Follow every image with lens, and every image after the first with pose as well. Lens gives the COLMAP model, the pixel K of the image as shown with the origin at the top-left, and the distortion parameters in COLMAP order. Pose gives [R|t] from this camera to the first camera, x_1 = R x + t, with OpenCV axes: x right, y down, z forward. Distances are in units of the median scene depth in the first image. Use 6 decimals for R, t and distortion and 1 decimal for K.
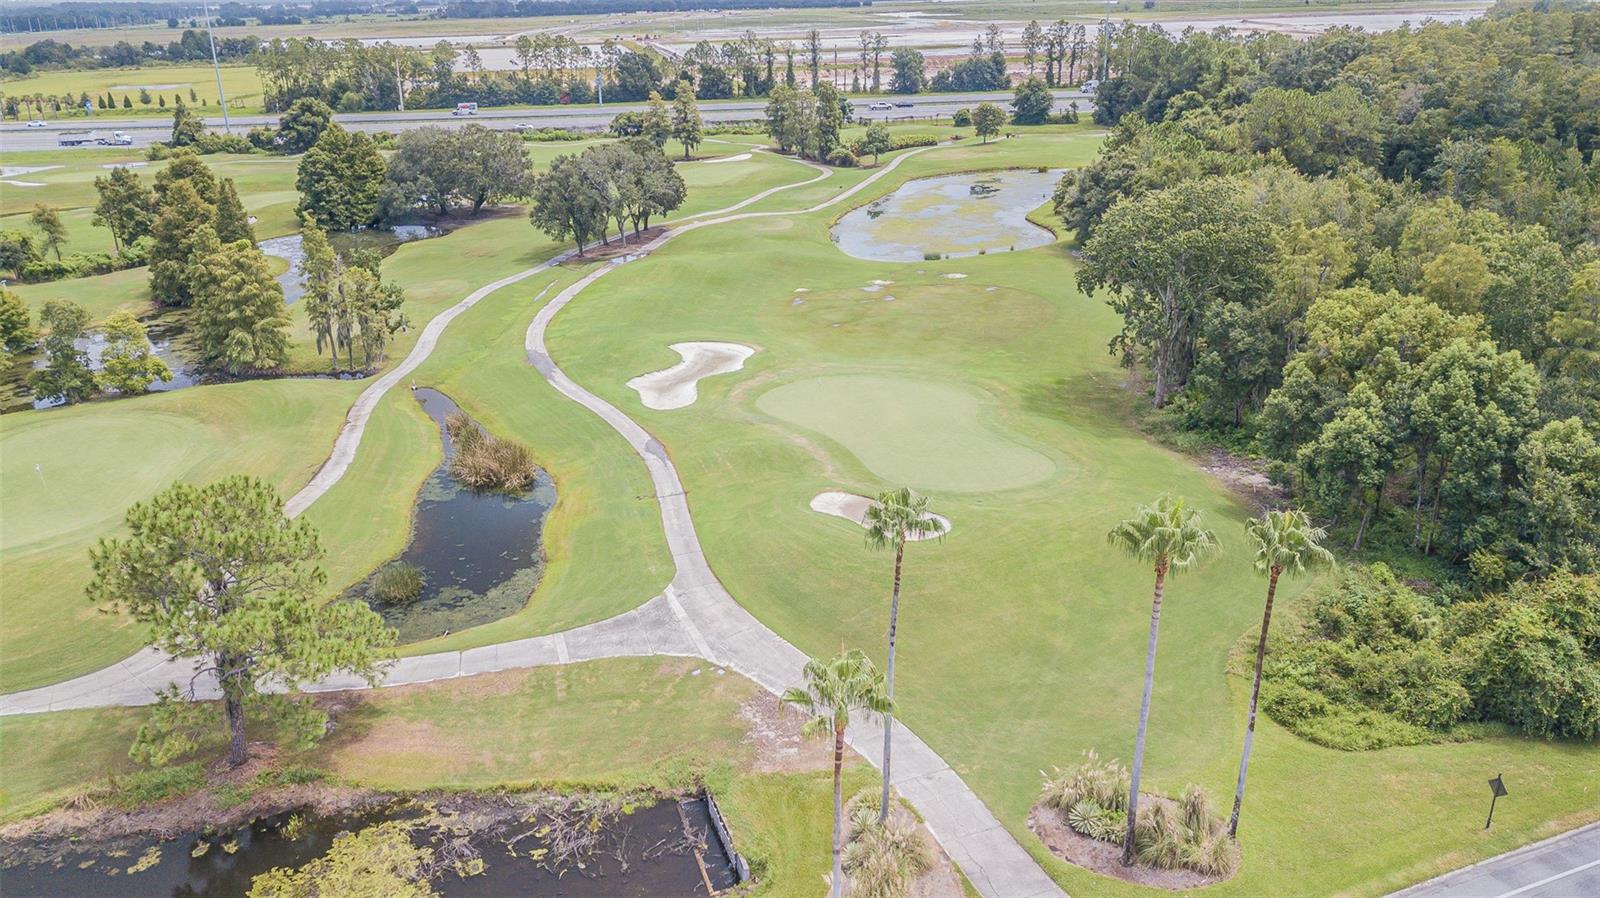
lens RADIAL K [[1228.0, 0, 800.0], [0, 1228.0, 449.0], [0, 0, 1]] dist [0.004482, 0.002209]
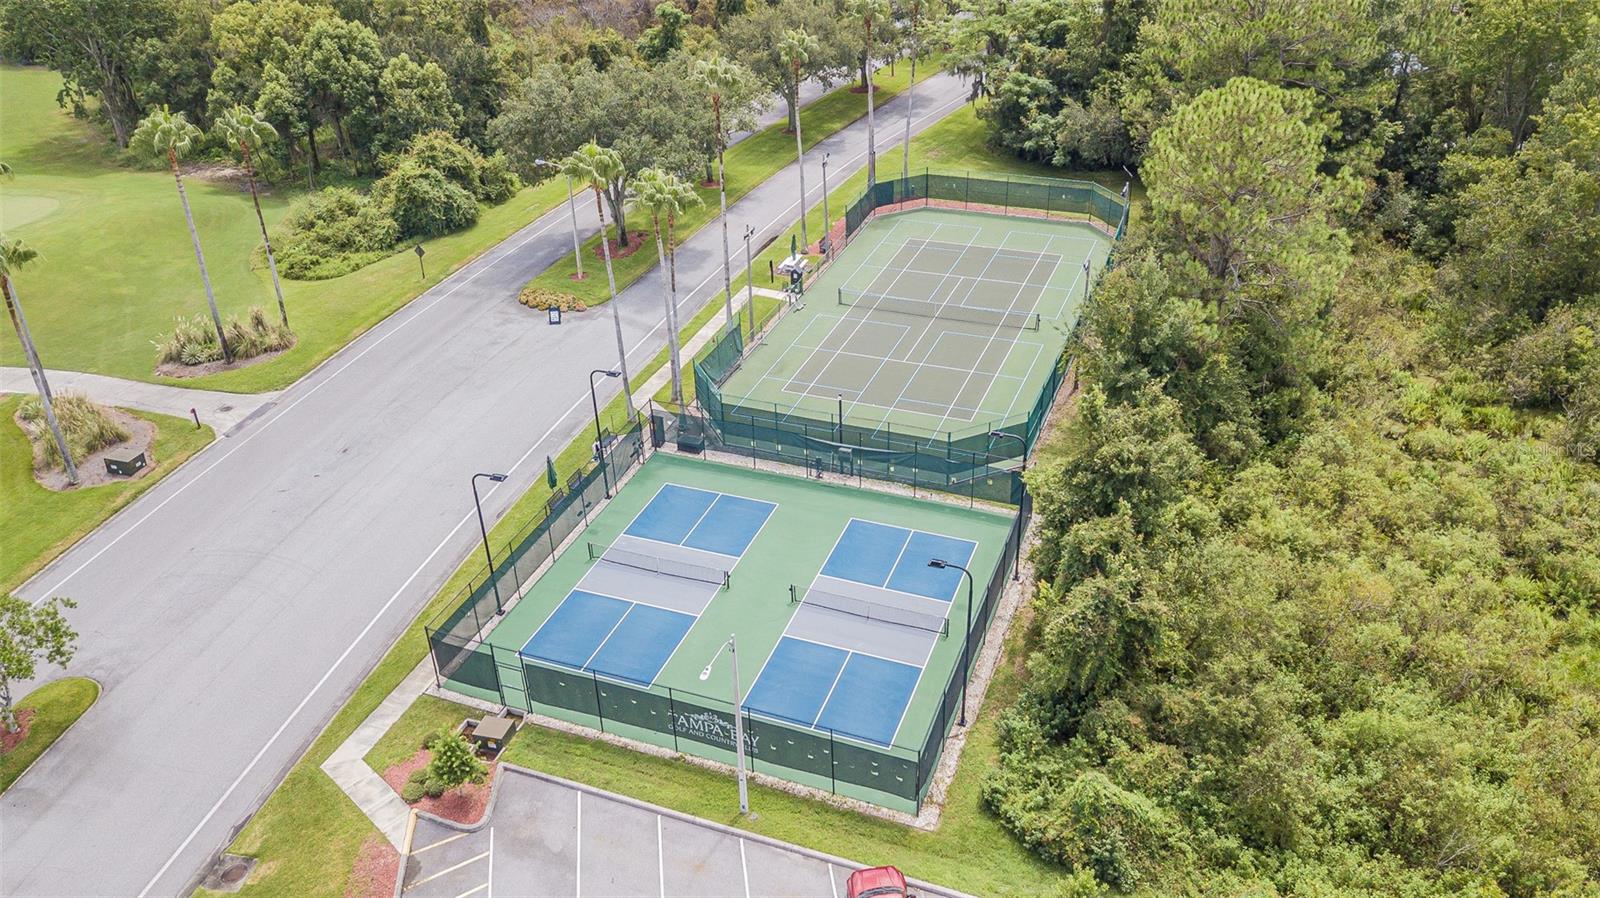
lens RADIAL K [[1228.0, 0, 800.0], [0, 1228.0, 449.0], [0, 0, 1]] dist [0.004482, 0.002209]
pose [[0.671468, -0.381842, 0.635080, -0.202438], [0.283811, 0.924187, 0.255595, 0.177206], [-0.684530, 0.008619, 0.728934, -0.455251]]
